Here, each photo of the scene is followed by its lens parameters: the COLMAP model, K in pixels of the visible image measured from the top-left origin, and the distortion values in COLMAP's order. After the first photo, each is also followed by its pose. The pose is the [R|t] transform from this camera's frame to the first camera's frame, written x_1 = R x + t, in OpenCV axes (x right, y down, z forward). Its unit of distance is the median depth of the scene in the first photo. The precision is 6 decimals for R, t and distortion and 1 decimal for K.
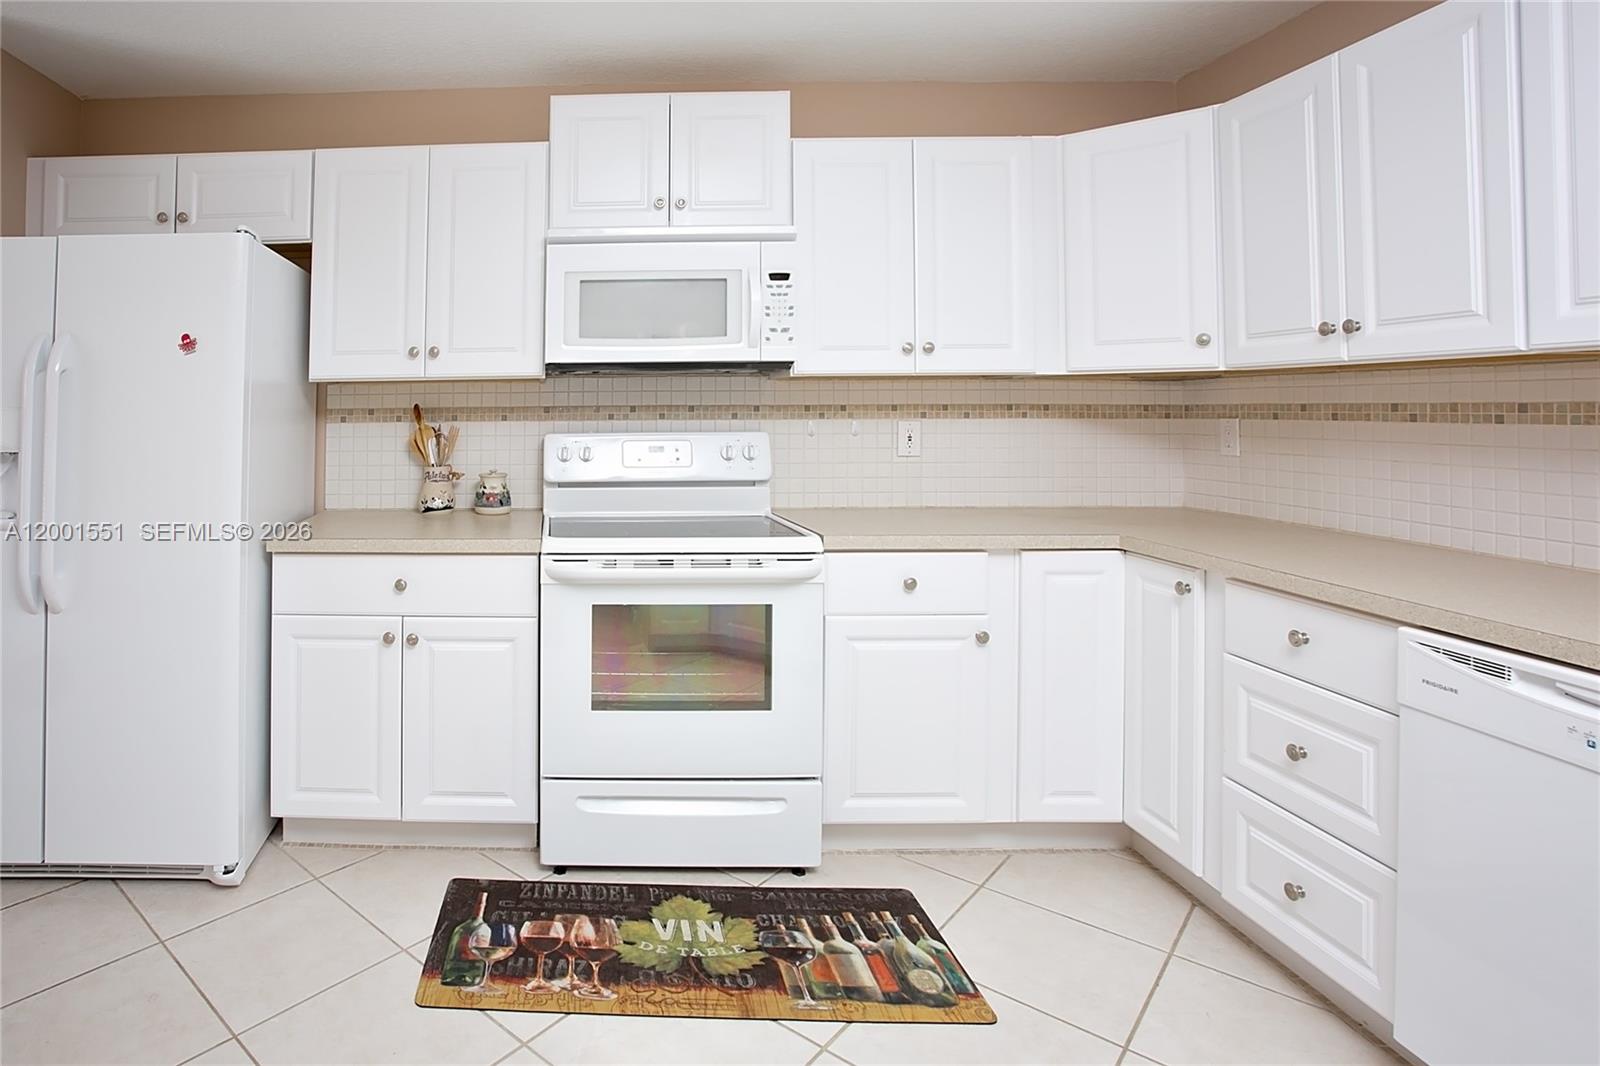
lens RADIAL K [[879.5, 0, 554.5], [0, 879.5, 363.1], [0, 0, 1]] dist [-0.035767, -0.000018]
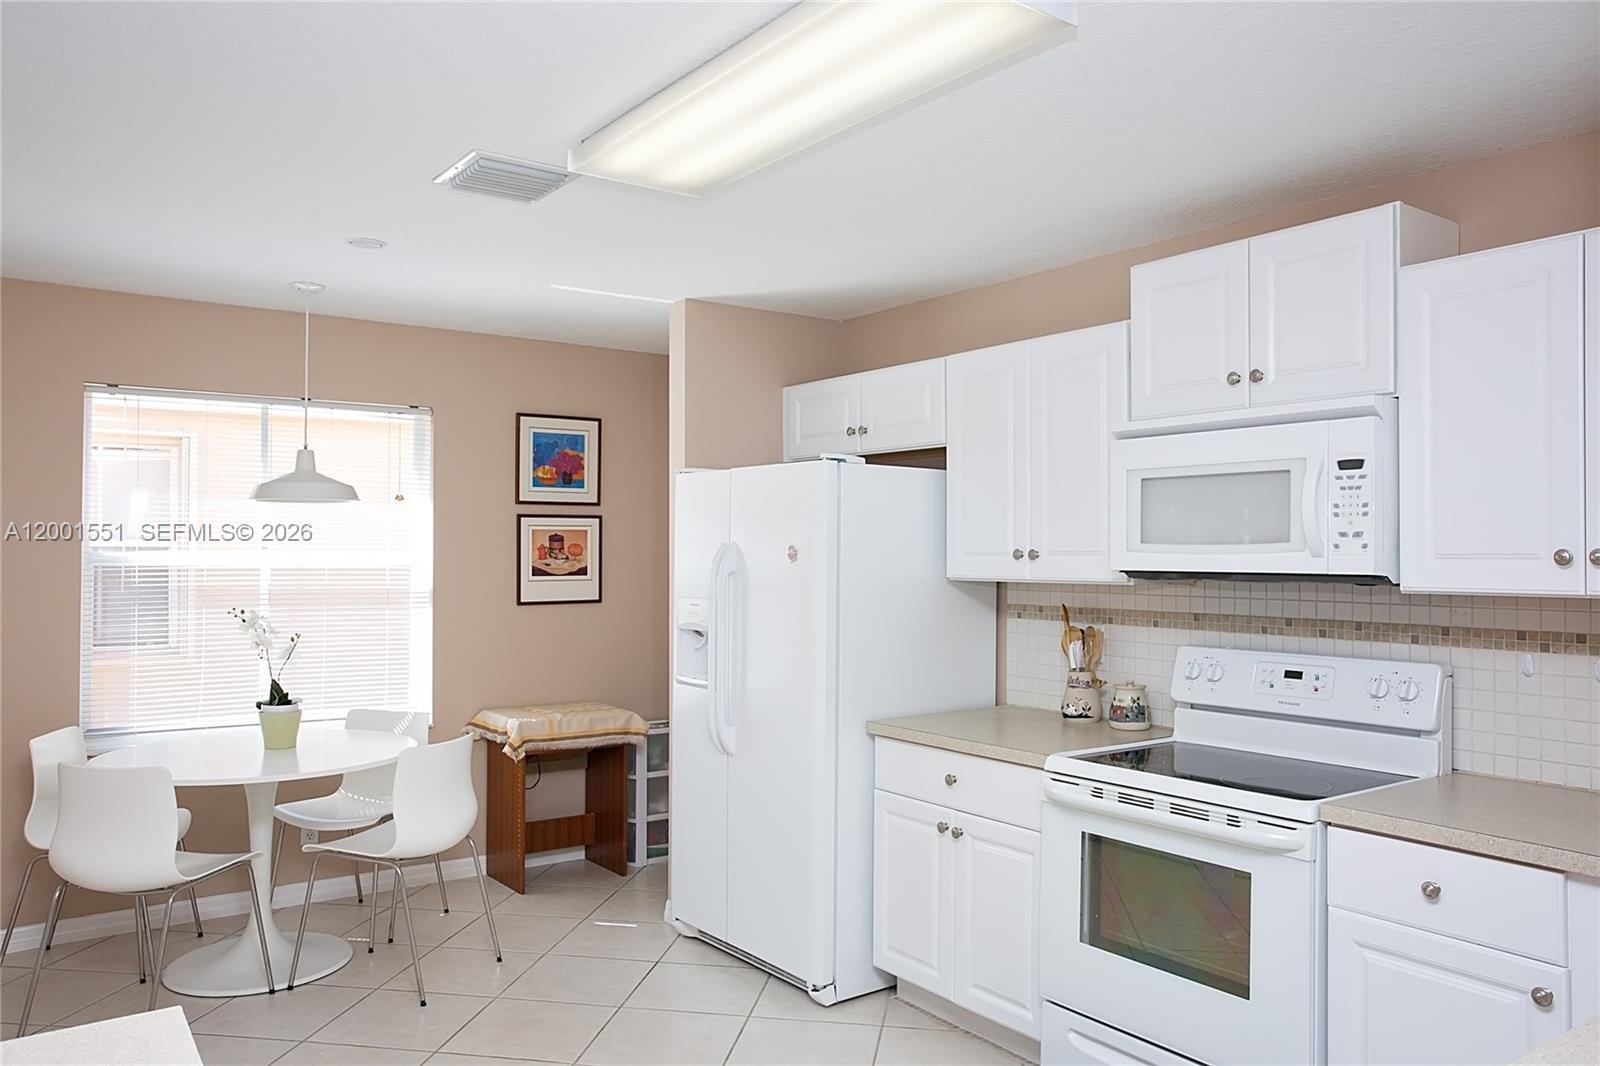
lens RADIAL K [[1188.1, 0, 757.1], [0, 1188.1, 536.0], [0, 0, 1]] dist [-0.003591, -0.003453]
pose [[0.598777, -0.001019, -0.800915, 0.739405], [0.030484, 0.999304, 0.021519, -0.070911], [0.800335, -0.037300, 0.598391, -0.033173]]
